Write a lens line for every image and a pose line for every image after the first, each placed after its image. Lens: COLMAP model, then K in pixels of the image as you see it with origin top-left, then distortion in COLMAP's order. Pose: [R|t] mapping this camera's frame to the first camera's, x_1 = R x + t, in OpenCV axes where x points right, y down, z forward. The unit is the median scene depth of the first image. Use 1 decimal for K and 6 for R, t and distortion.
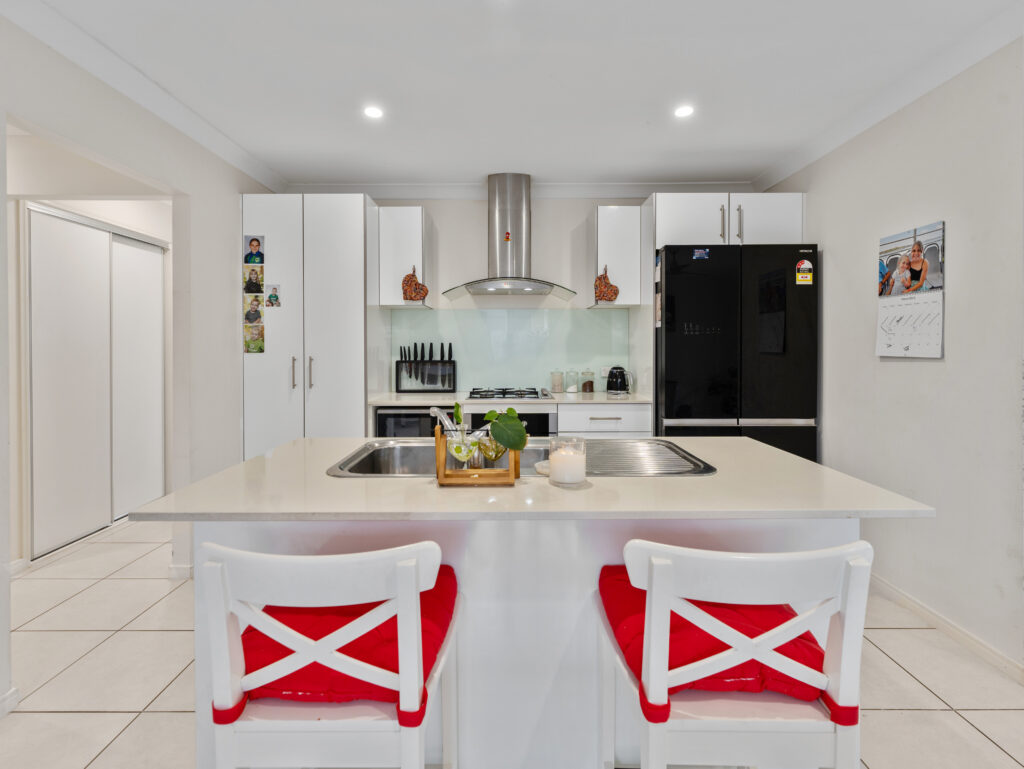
lens RADIAL K [[467.5, 0, 510.9], [0, 467.5, 365.6], [0, 0, 1]] dist [0.000051, 0.000275]
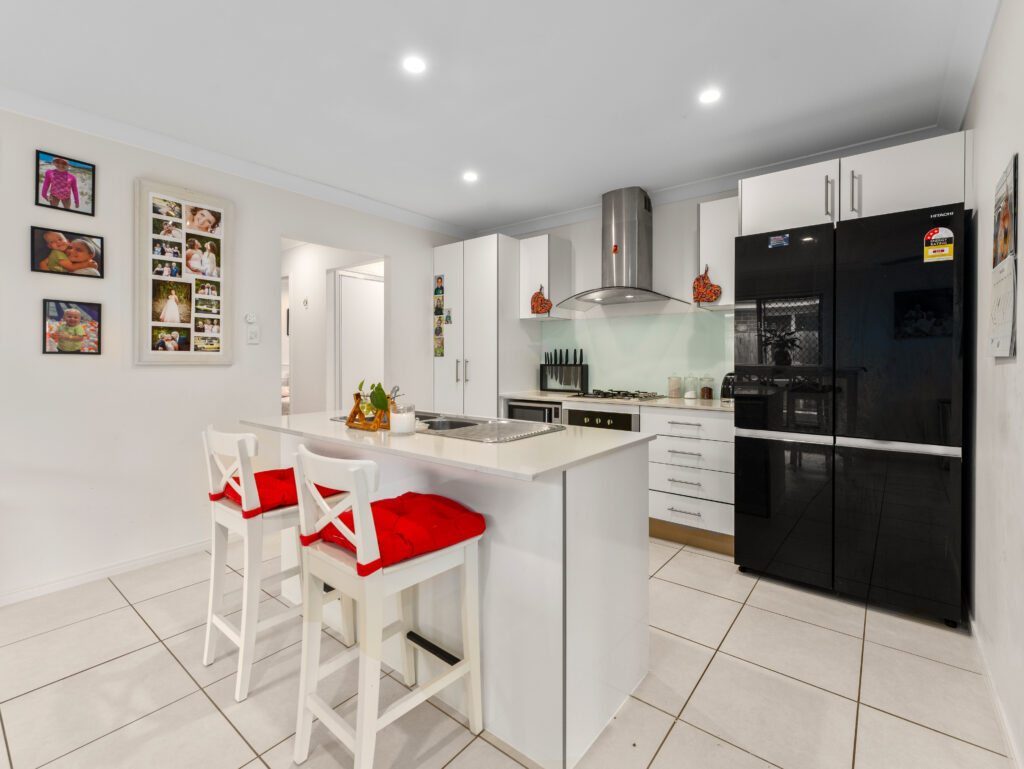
lens RADIAL K [[459.4, 0, 512.2], [0, 459.4, 380.1], [0, 0, 1]] dist [0.000821, -0.000137]
pose [[0.788260, 0.030421, -0.614590, 0.500406], [-0.026970, 0.999525, 0.014884, 0.017871], [0.614751, 0.004843, 0.788707, 0.023209]]
